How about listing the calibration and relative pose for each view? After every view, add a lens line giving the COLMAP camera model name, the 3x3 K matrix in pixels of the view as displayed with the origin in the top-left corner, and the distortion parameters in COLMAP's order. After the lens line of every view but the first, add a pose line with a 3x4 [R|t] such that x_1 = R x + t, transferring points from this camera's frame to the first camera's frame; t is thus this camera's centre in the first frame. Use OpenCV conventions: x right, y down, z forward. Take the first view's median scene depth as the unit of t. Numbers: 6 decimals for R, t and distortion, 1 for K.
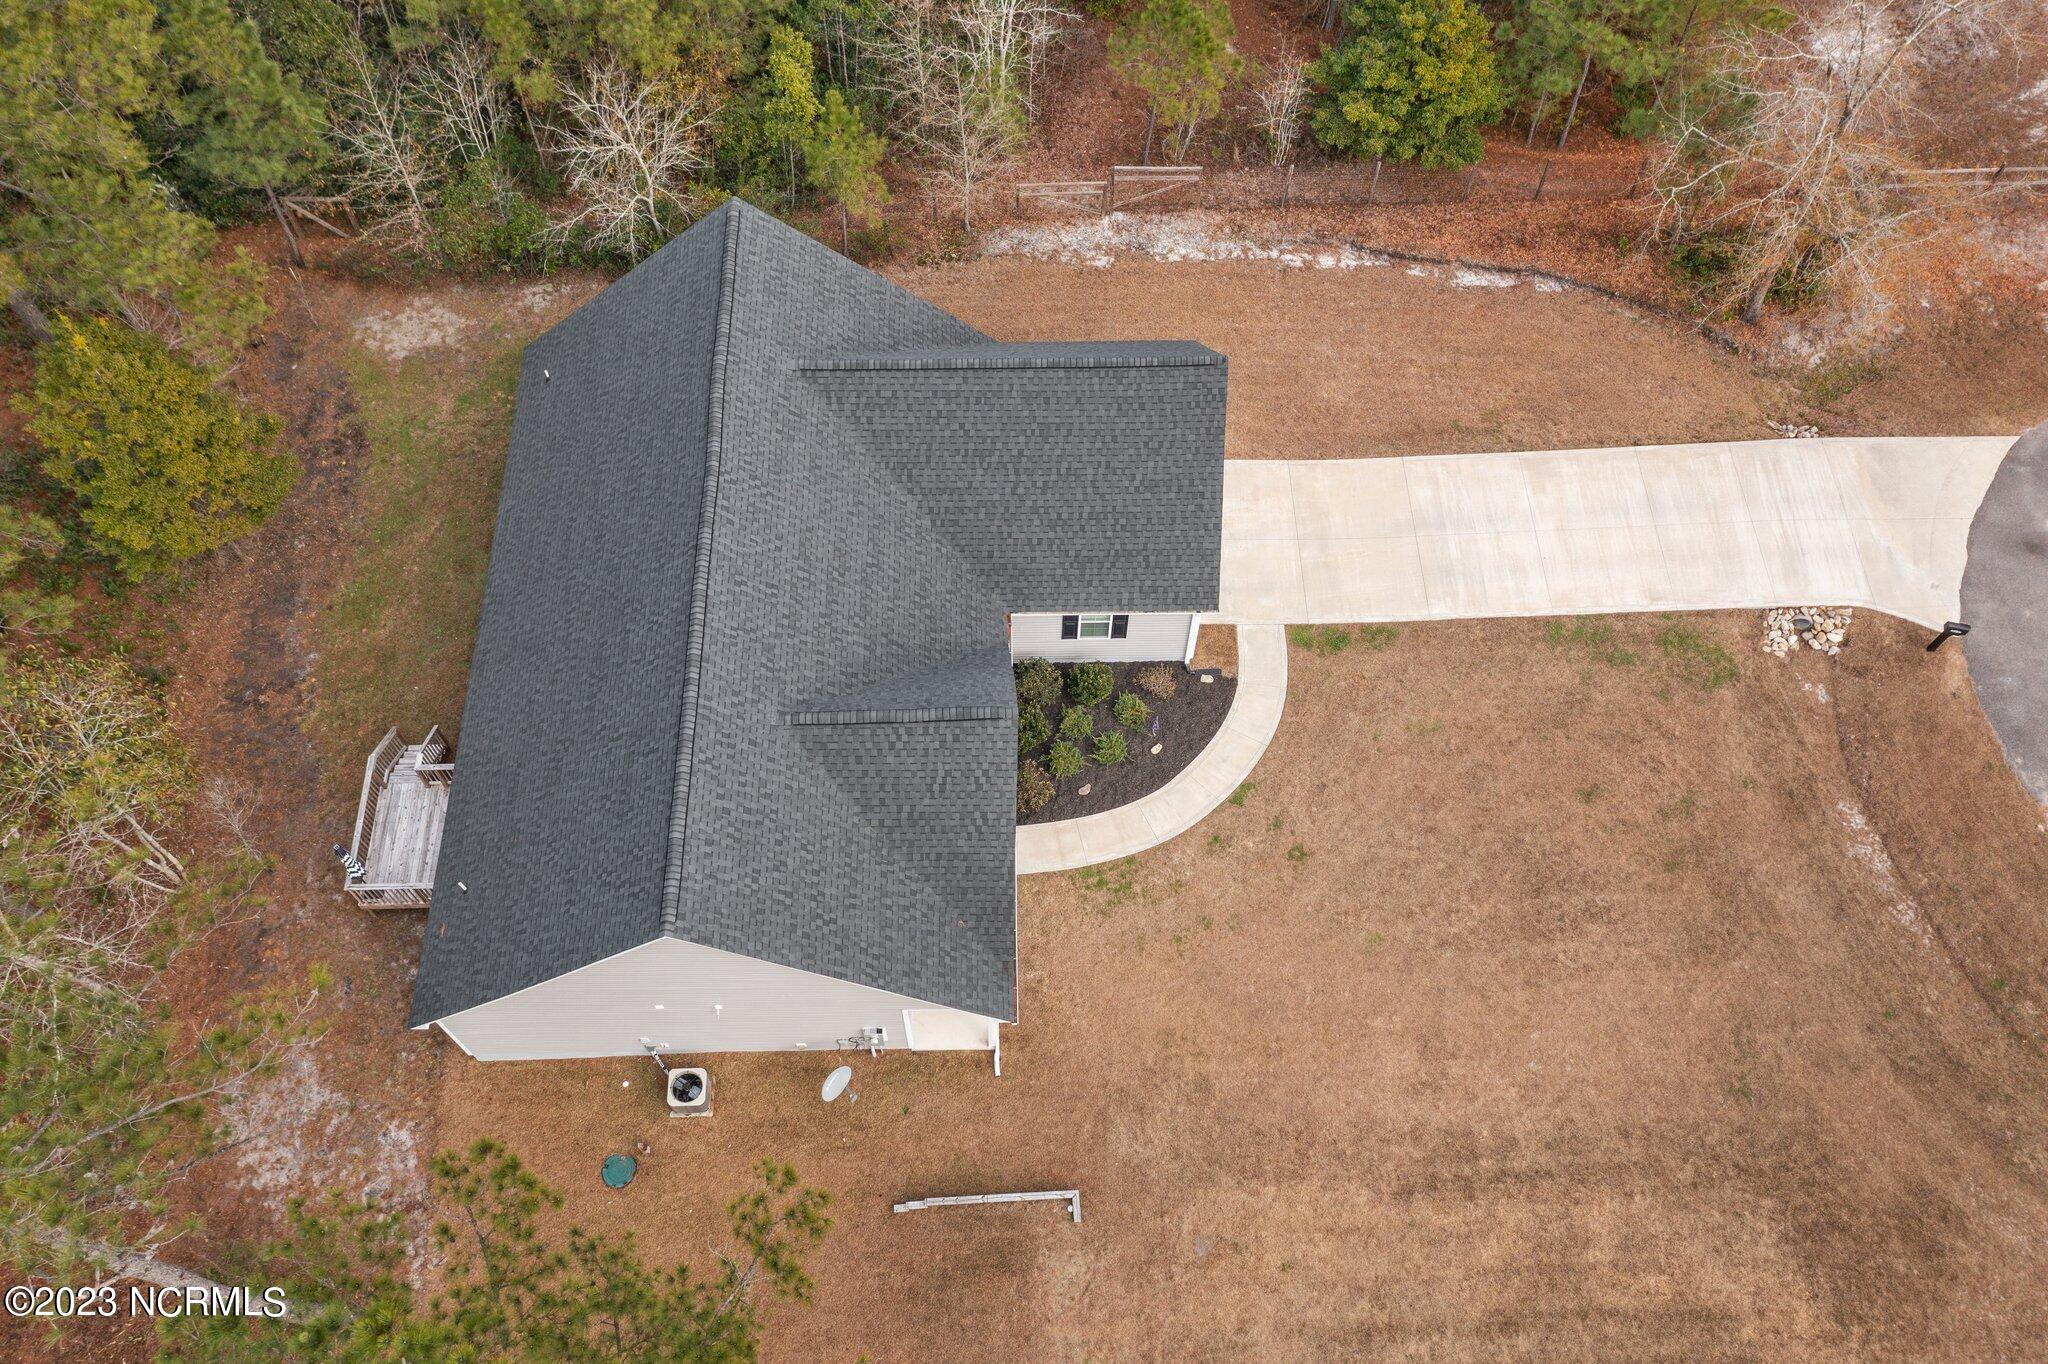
lens RADIAL K [[1616.2, 0, 1021.2], [0, 1616.2, 683.7], [0, 0, 1]] dist [-0.001992, 0.007101]
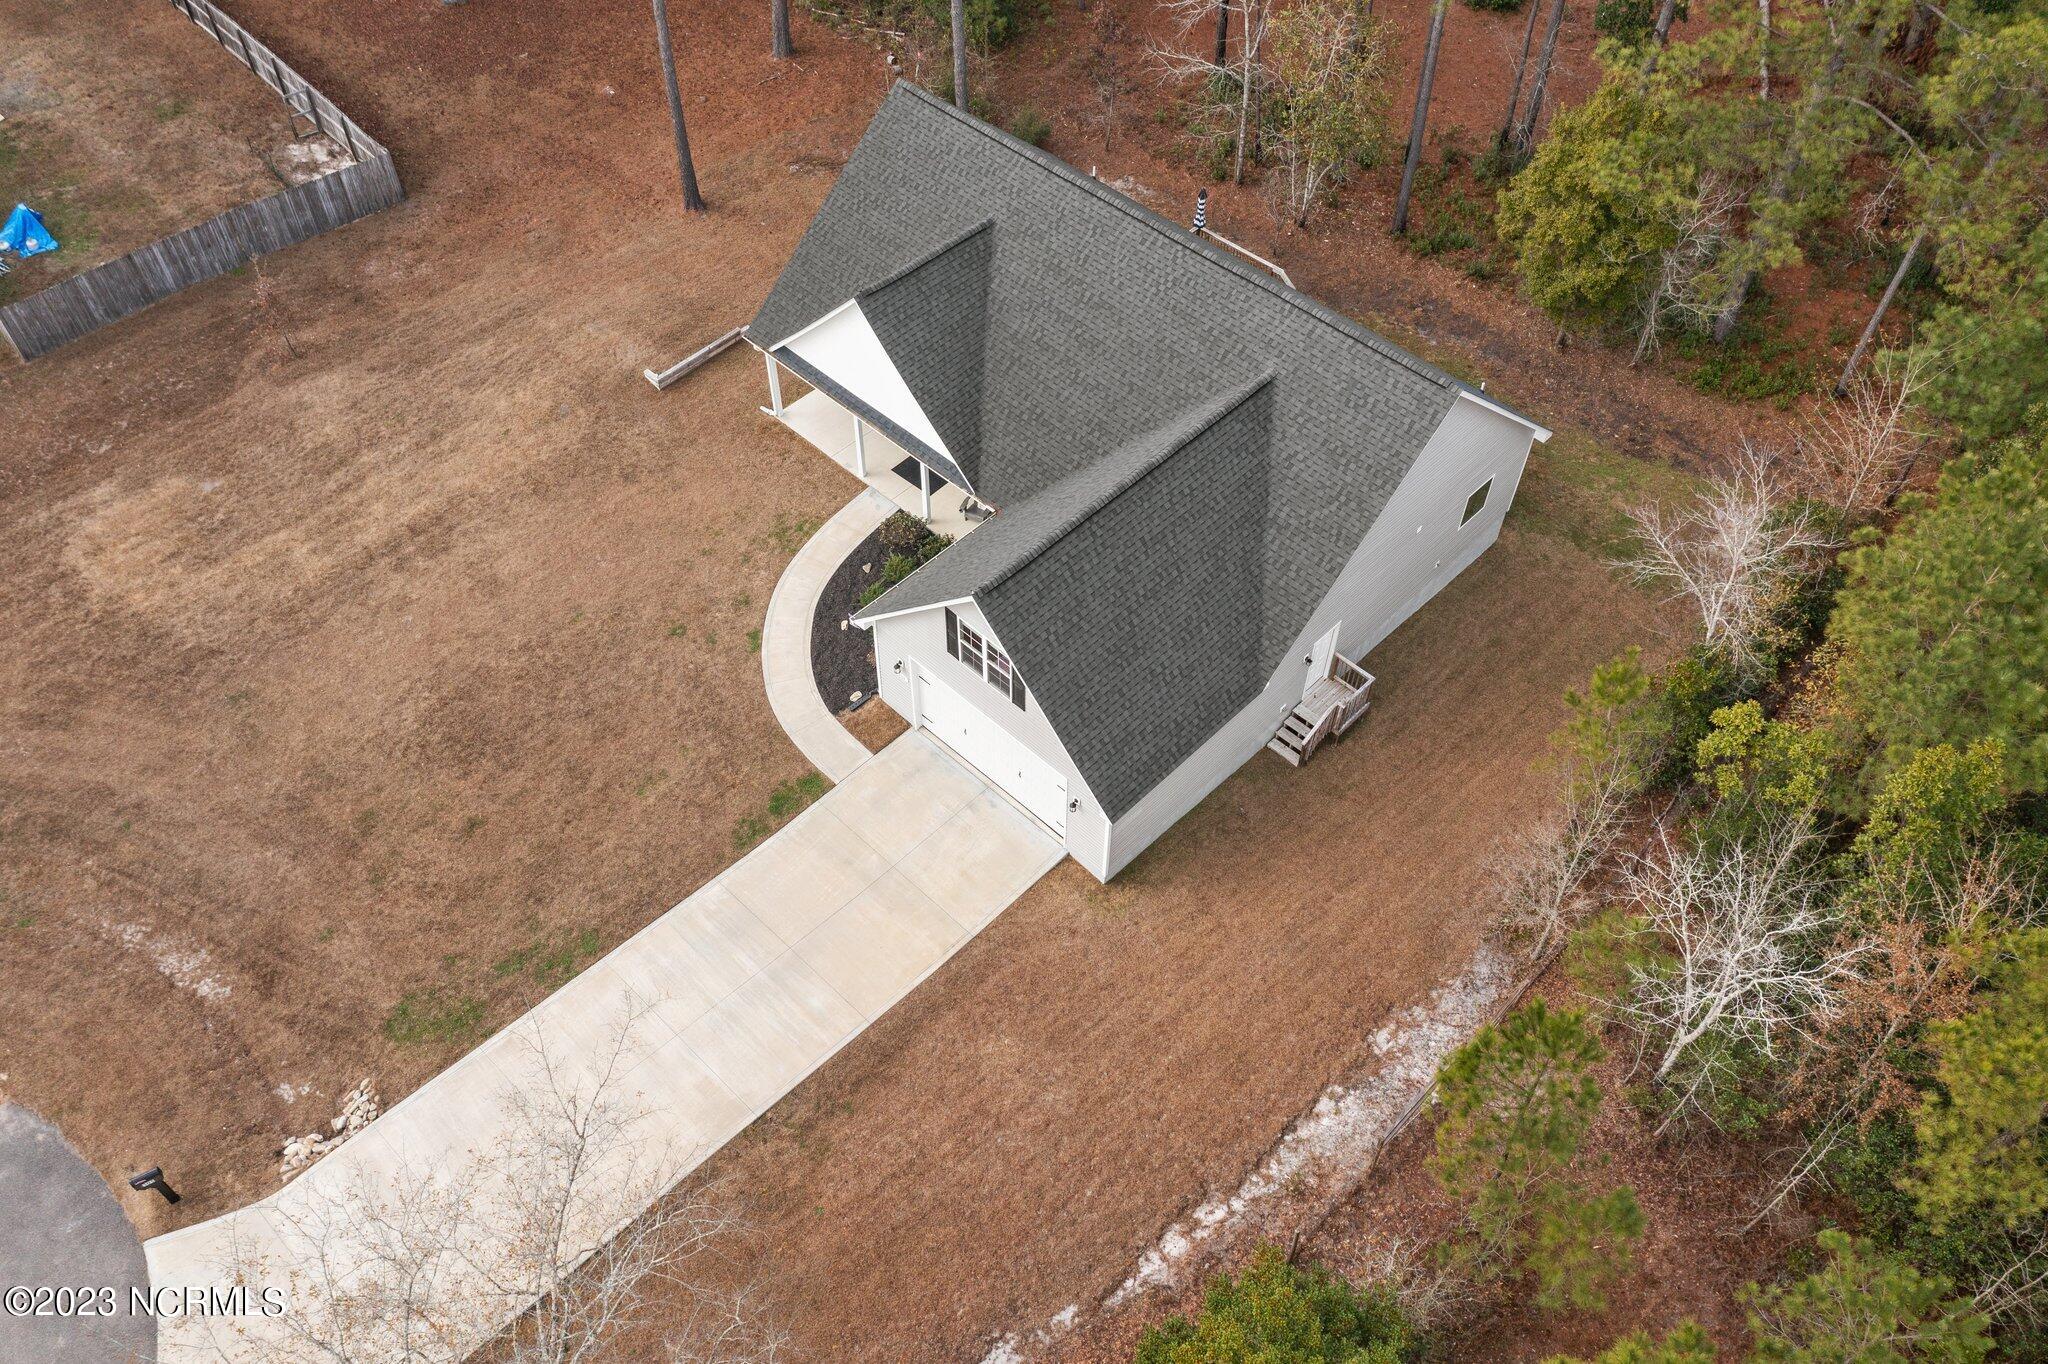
lens RADIAL K [[1610.3, 0, 1015.6], [0, 1610.3, 683.6], [0, 0, 1]] dist [0.010612, -0.006192]
pose [[-0.708049, 0.540069, -0.454964, 0.513142], [-0.621012, -0.169506, 0.765253, -0.857380], [0.336170, 0.824375, 0.455408, 0.596856]]
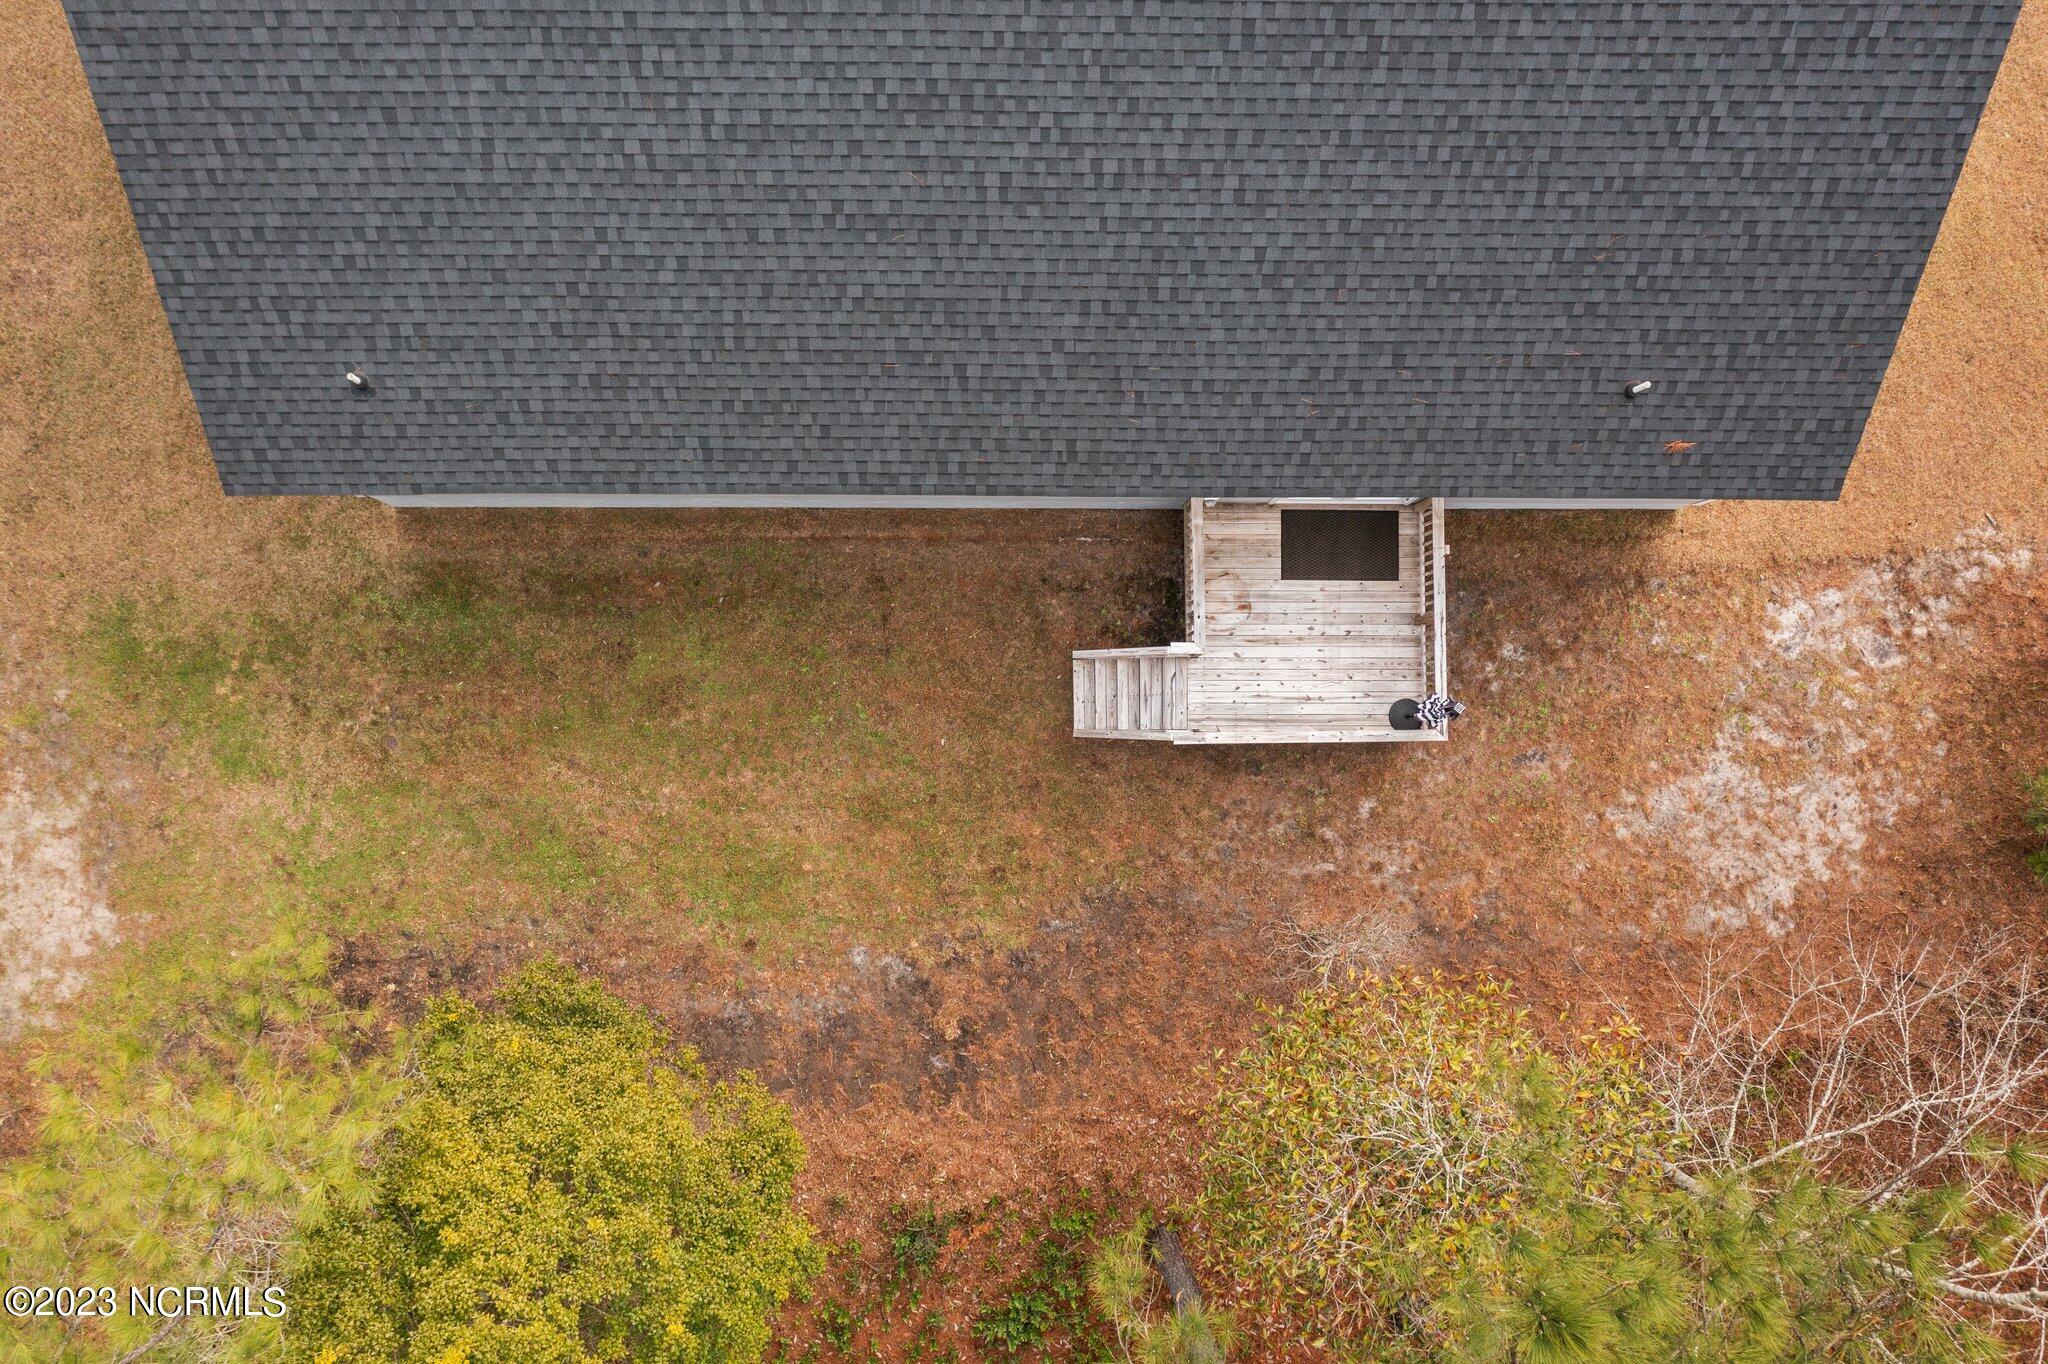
lens RADIAL K [[1647.3, 0, 1023.5], [0, 1647.3, 683.6], [0, 0, 1]] dist [-0.004243, 0.000769]
pose [[0.022701, -0.999155, 0.034260, -0.395868], [0.861718, 0.036930, 0.506042, -0.263968], [-0.506879, 0.018034, 0.861828, 0.551186]]
